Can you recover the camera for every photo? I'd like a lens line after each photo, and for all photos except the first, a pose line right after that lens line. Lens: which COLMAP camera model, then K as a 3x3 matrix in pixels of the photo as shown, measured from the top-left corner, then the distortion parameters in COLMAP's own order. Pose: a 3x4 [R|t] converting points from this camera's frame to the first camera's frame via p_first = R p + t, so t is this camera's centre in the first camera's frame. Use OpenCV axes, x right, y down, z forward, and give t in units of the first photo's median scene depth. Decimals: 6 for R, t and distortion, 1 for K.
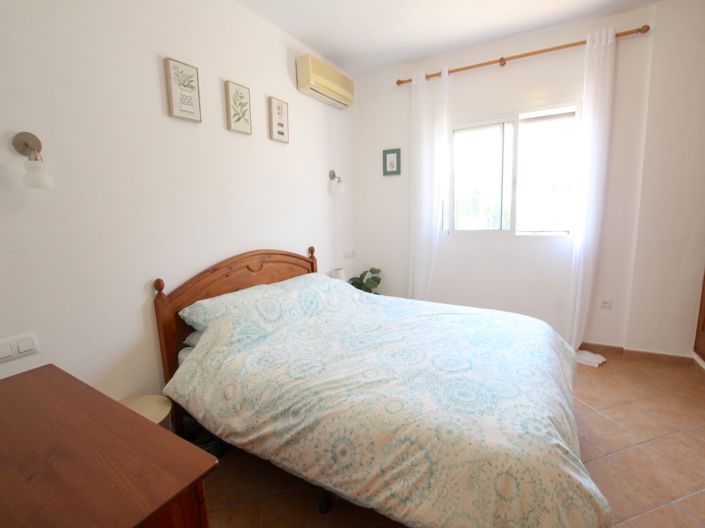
lens RADIAL K [[333.0, 0, 352.5], [0, 333.0, 264.0], [0, 0, 1]] dist [-0.000244, -0.000451]
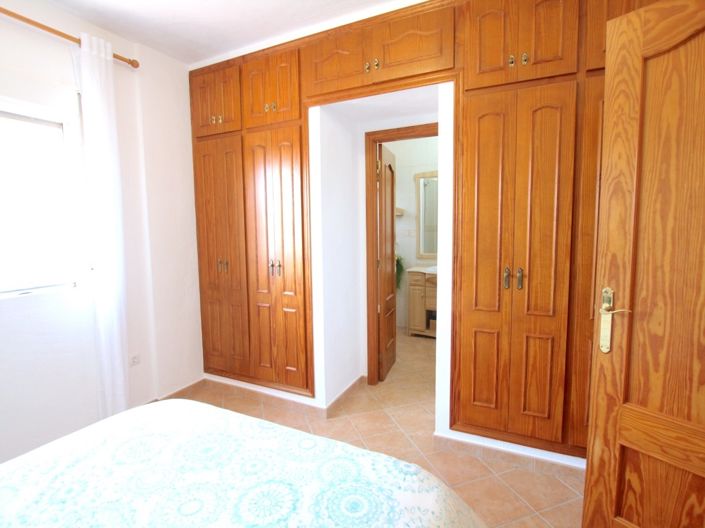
lens RADIAL K [[371.3, 0, 352.5], [0, 371.3, 264.0], [0, 0, 1]] dist [-0.001248, -0.000517]
pose [[-0.059402, -0.068786, 0.995861, -0.254415], [0.186769, 0.979240, 0.078778, -0.111988], [-0.980606, 0.190676, -0.045322, 0.544996]]
